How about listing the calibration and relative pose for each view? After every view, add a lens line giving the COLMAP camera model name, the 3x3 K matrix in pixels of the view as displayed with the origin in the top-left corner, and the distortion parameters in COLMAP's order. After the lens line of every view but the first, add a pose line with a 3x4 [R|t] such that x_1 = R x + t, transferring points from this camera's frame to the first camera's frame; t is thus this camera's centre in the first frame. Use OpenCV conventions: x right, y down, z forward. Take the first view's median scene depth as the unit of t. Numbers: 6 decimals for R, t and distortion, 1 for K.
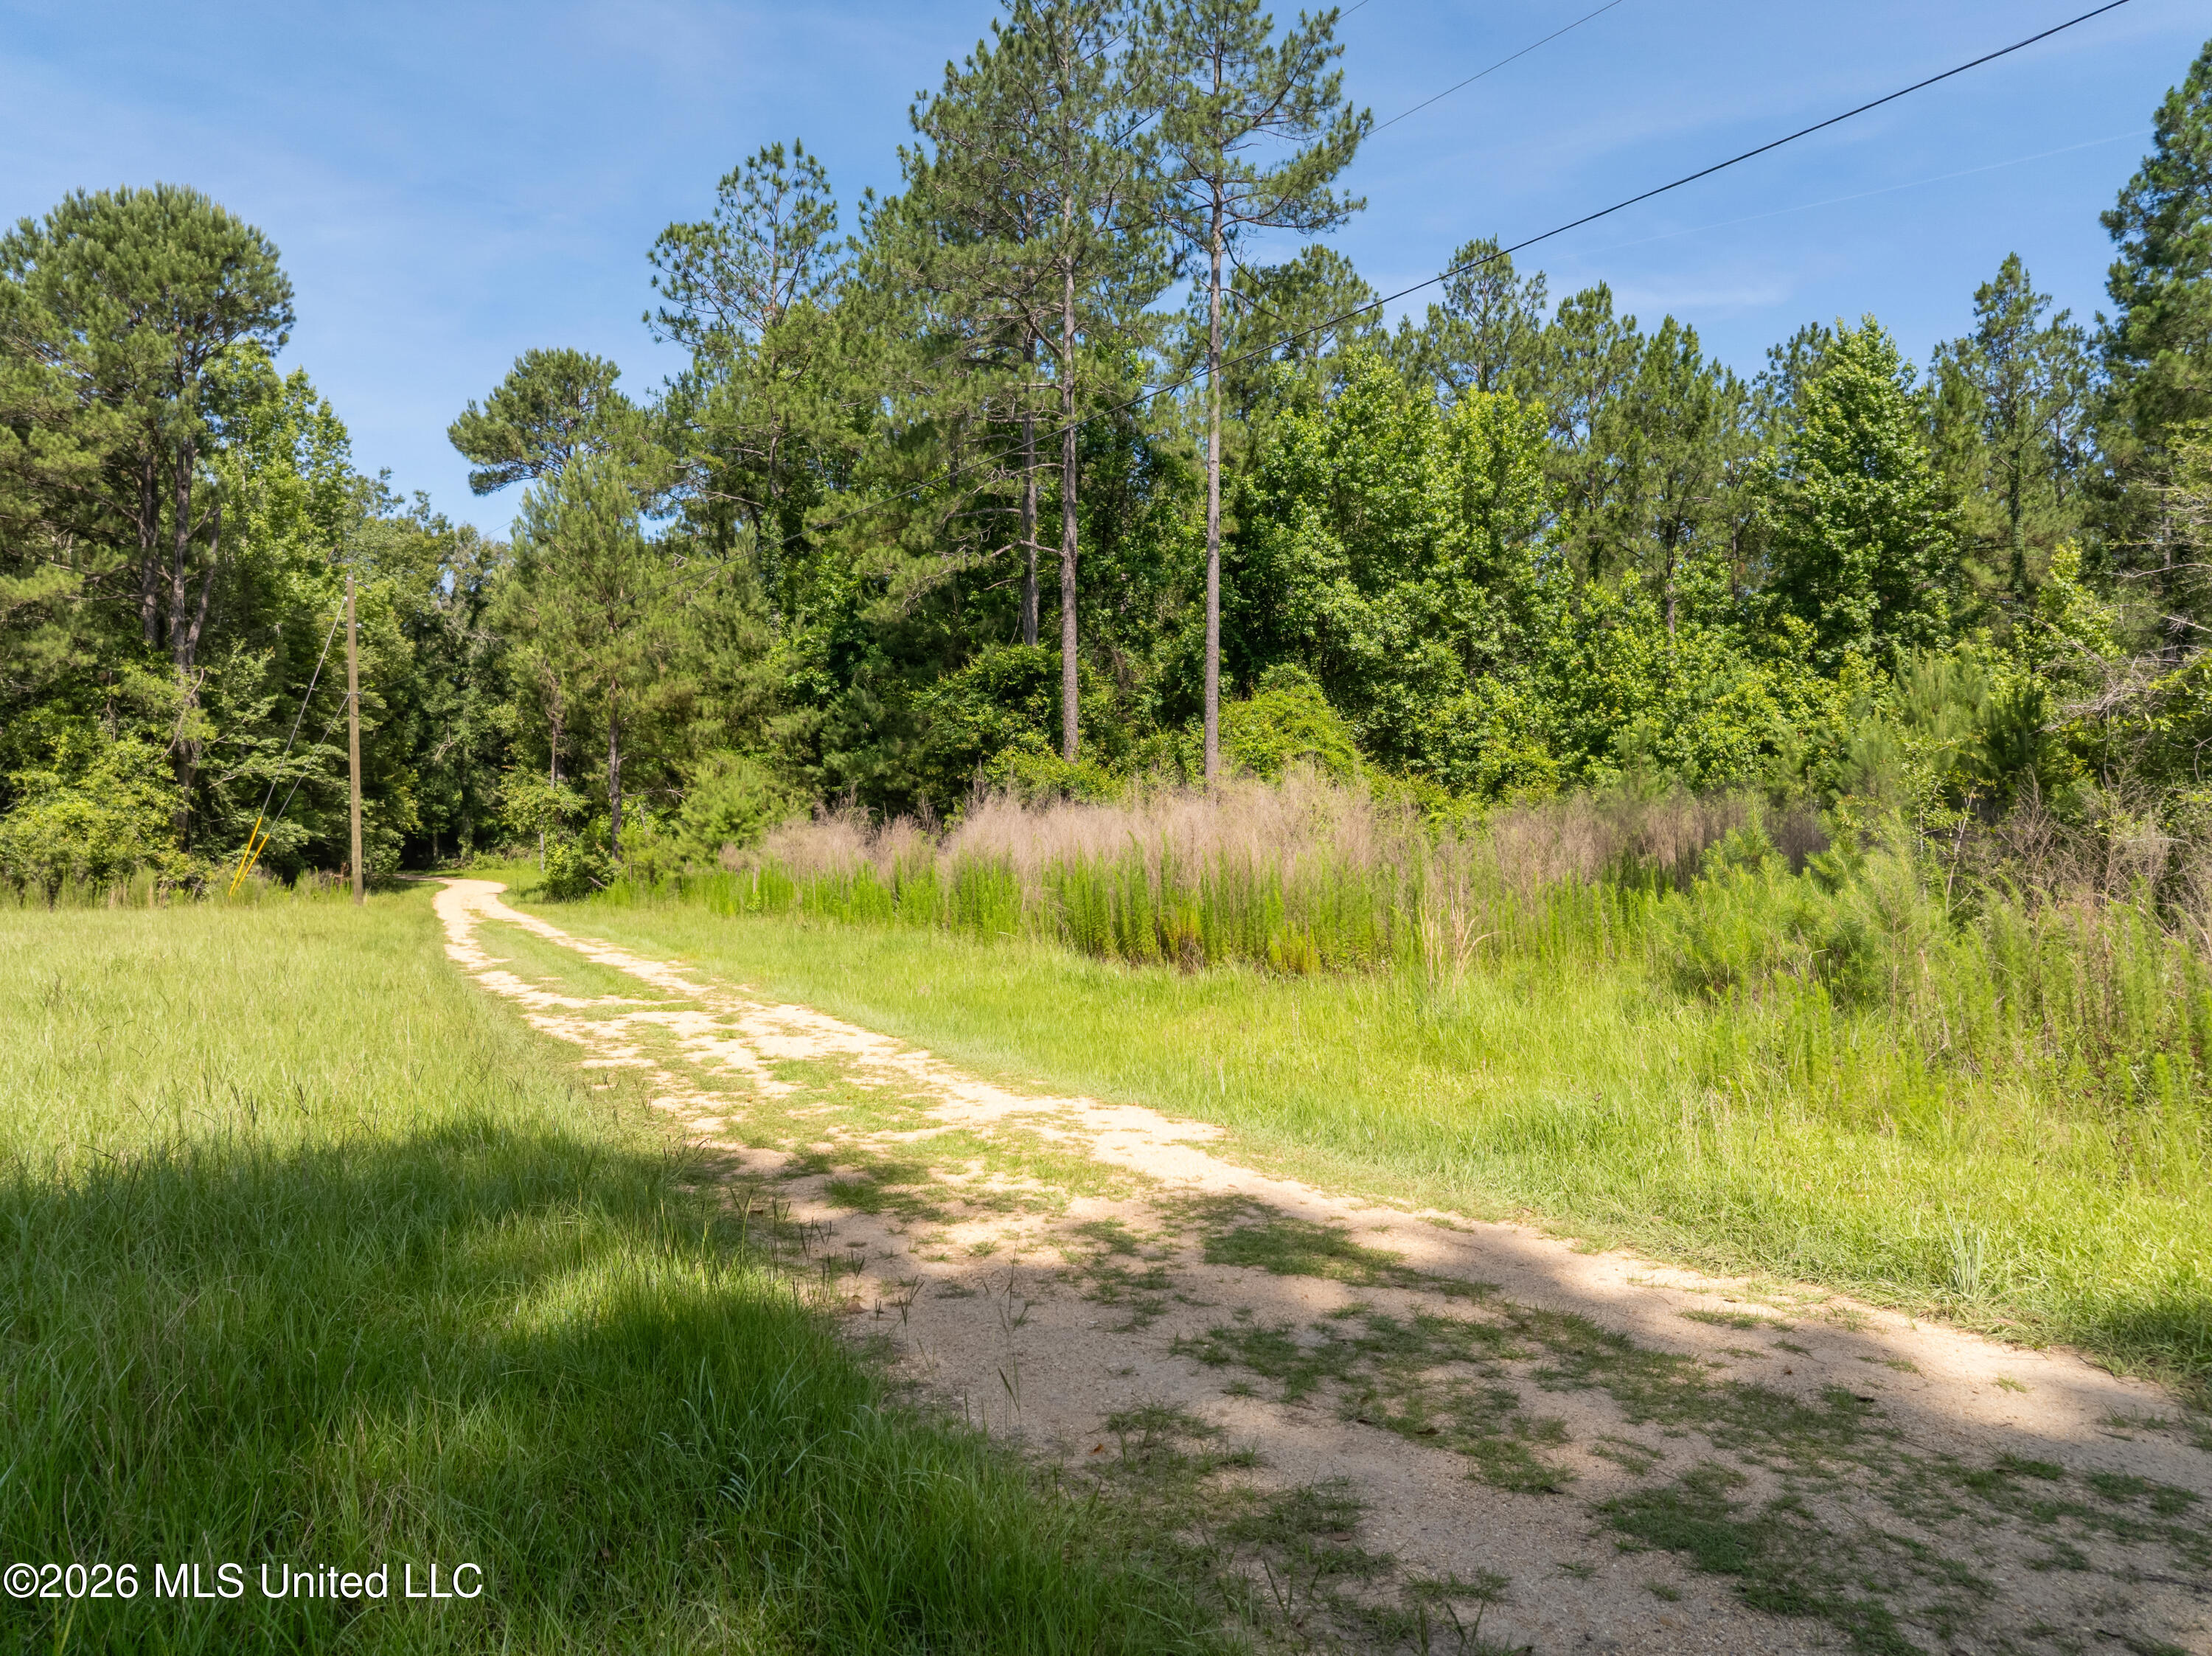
lens RADIAL K [[1528.0, 0, 1117.5], [0, 1528.0, 821.3], [0, 0, 1]] dist [-0.036306, 0.001934]
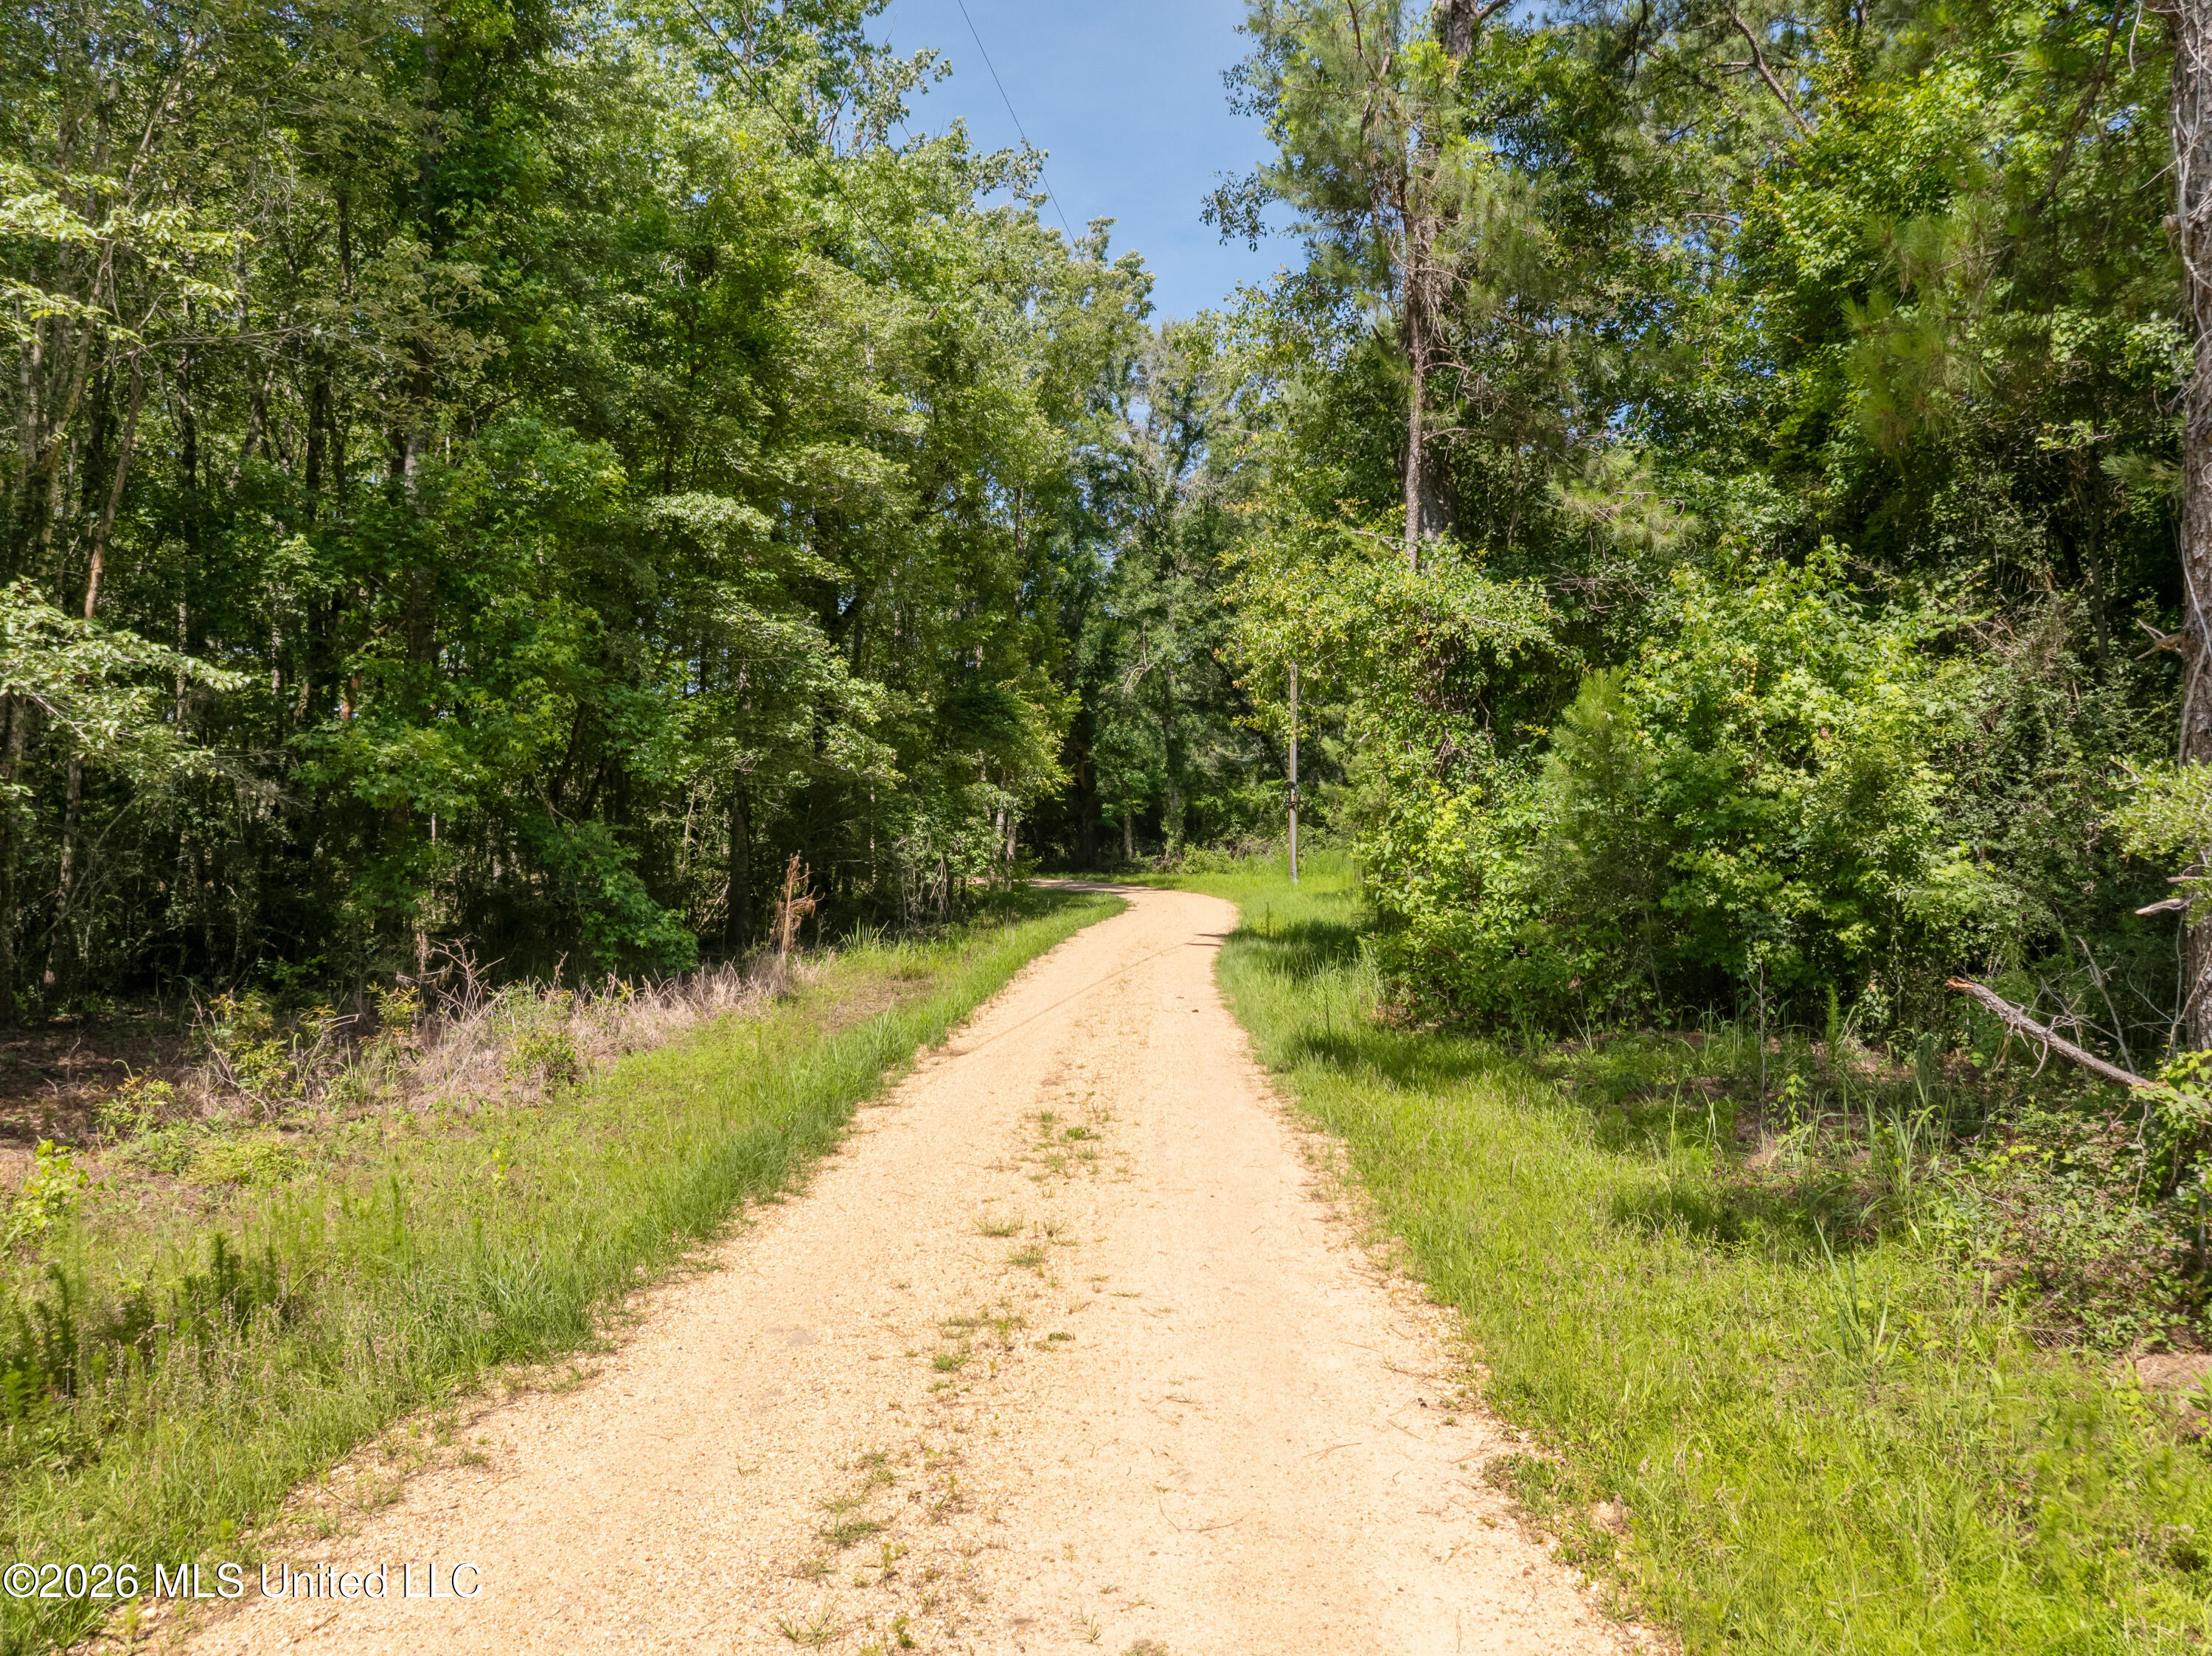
lens RADIAL K [[1528.0, 0, 1107.9], [0, 1528.0, 834.5], [0, 0, 1]] dist [-0.036306, 0.001934]
pose [[0.893673, -0.001192, -0.448717, -0.392832], [0.004893, 0.999963, 0.007088, 0.025771], [0.448692, -0.008530, 0.893646, 0.975851]]
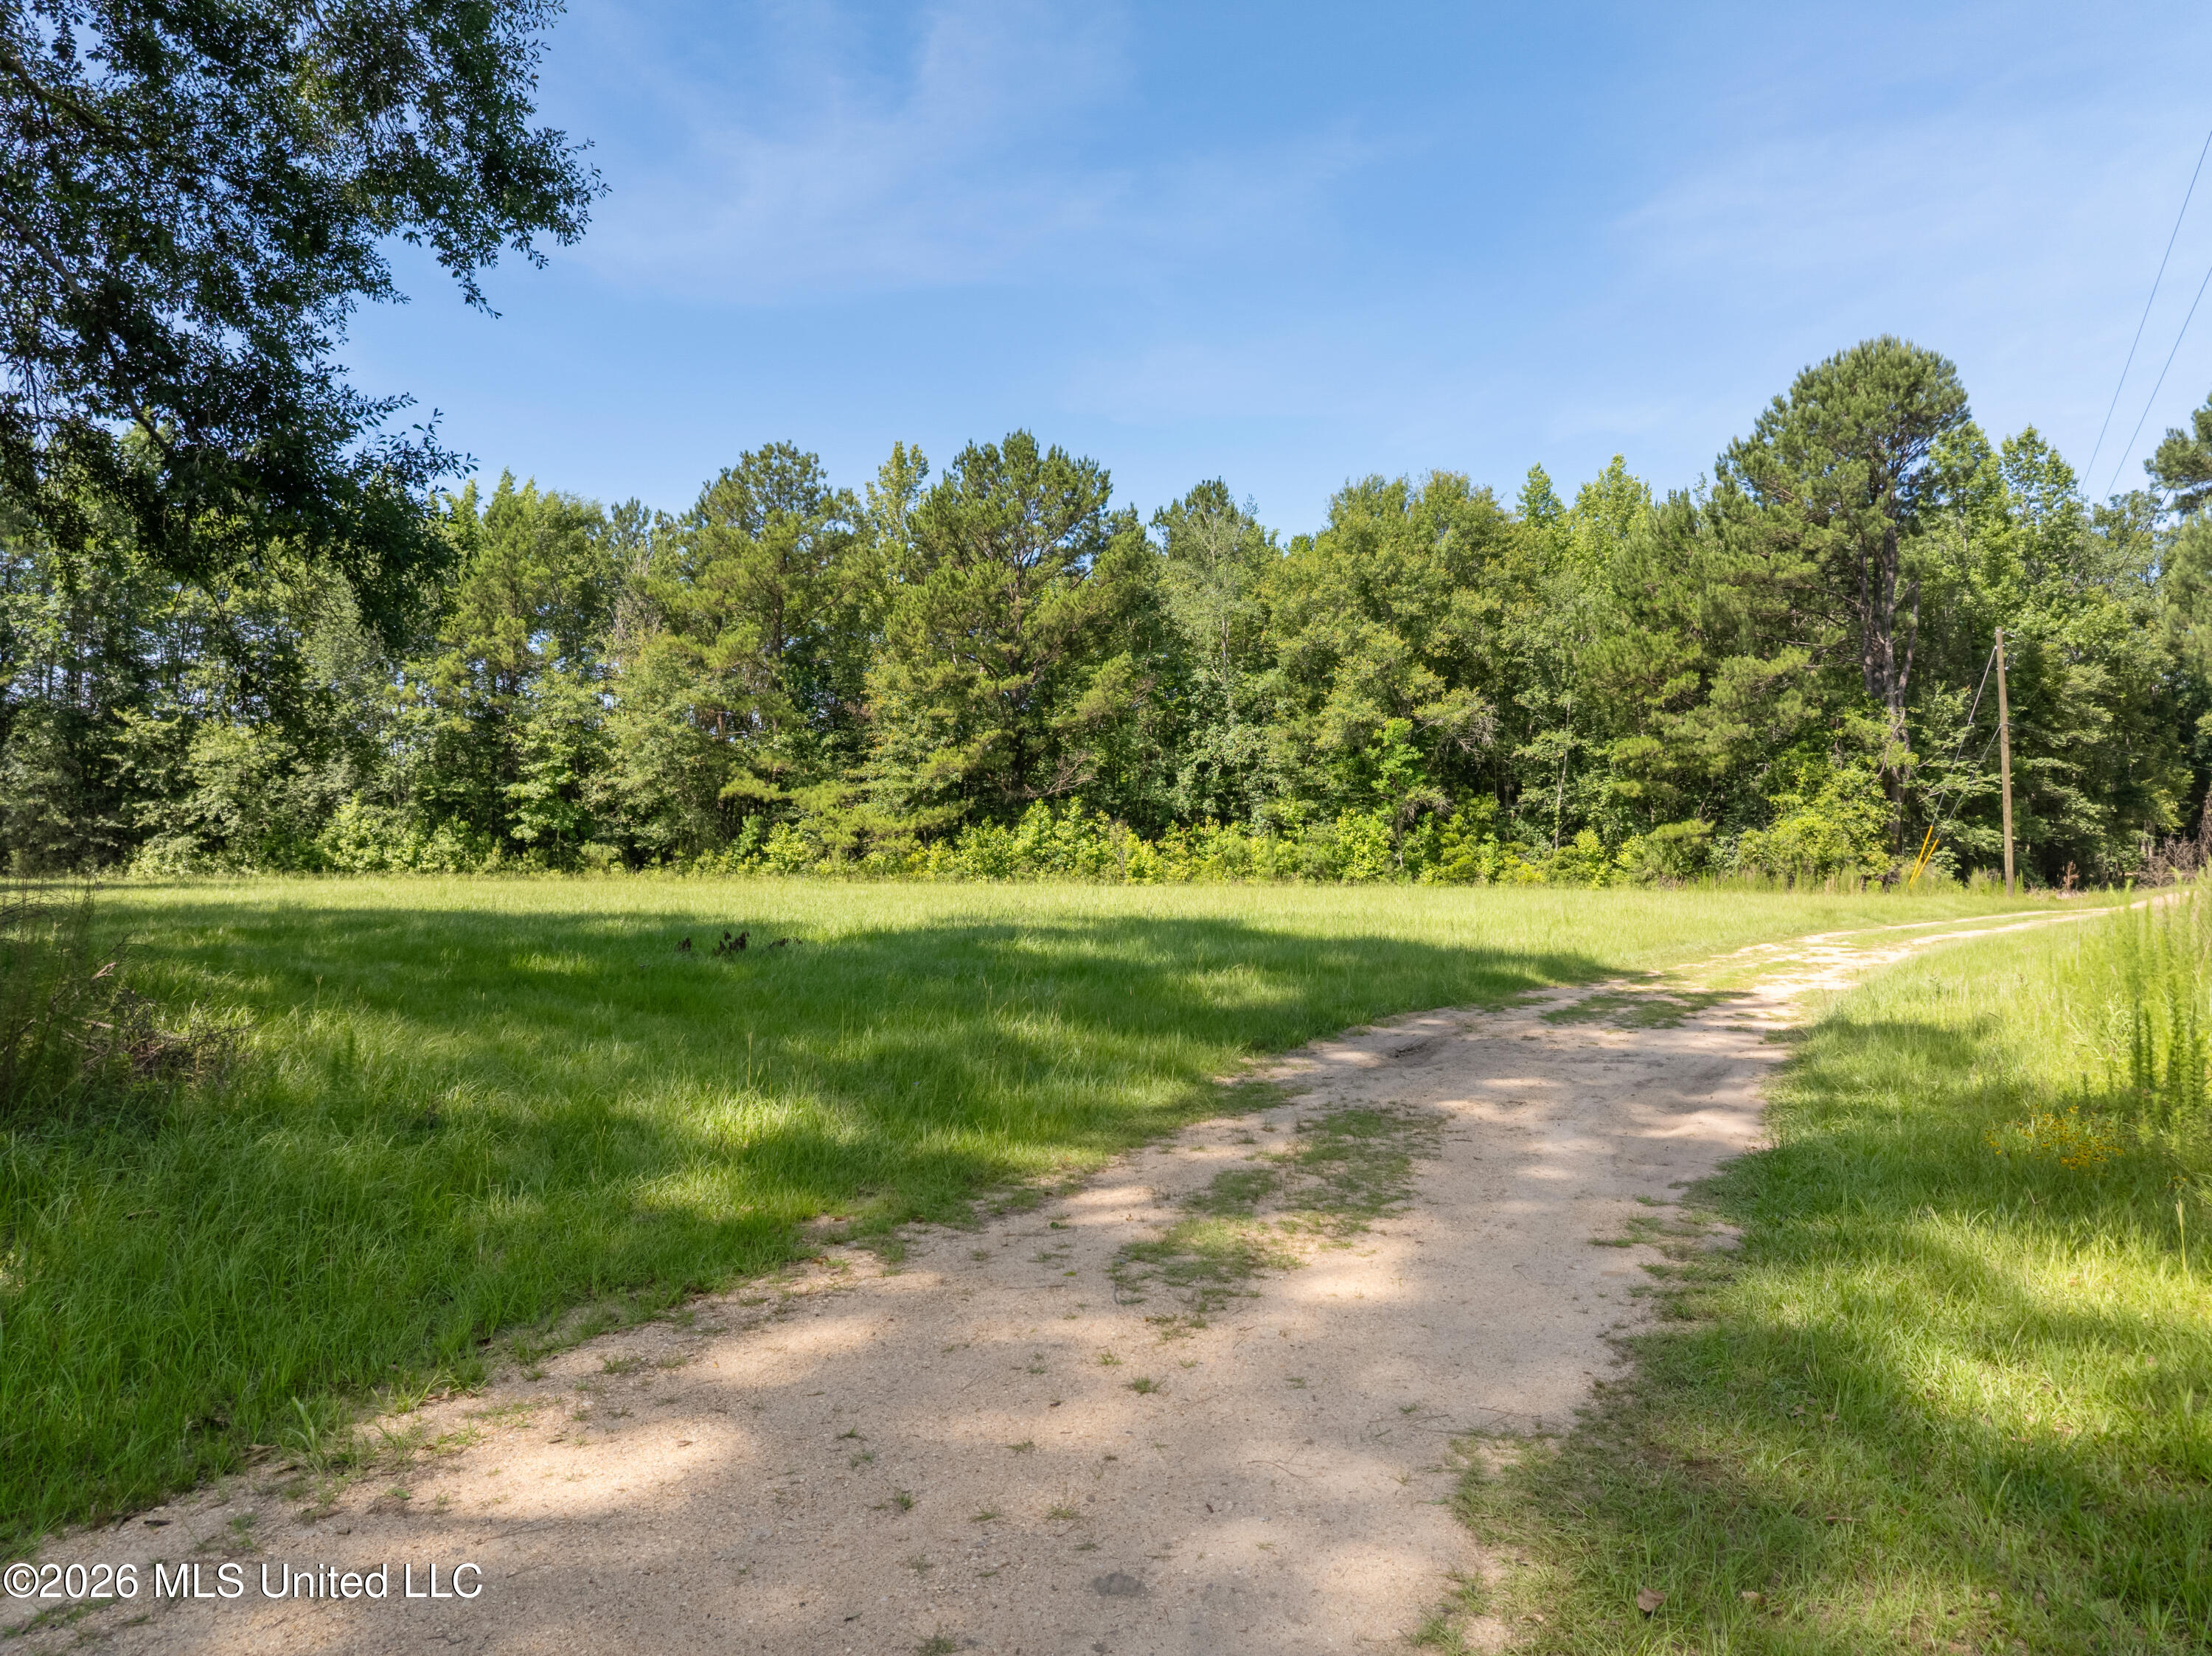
lens RADIAL K [[1528.0, 0, 1111.5], [0, 1528.0, 834.2], [0, 0, 1]] dist [-0.036306, 0.001934]
pose [[0.423710, -0.005129, -0.905784, 0.268553], [0.013164, 0.999913, 0.000496, -0.005178], [0.905702, -0.012134, 0.423740, -0.154720]]
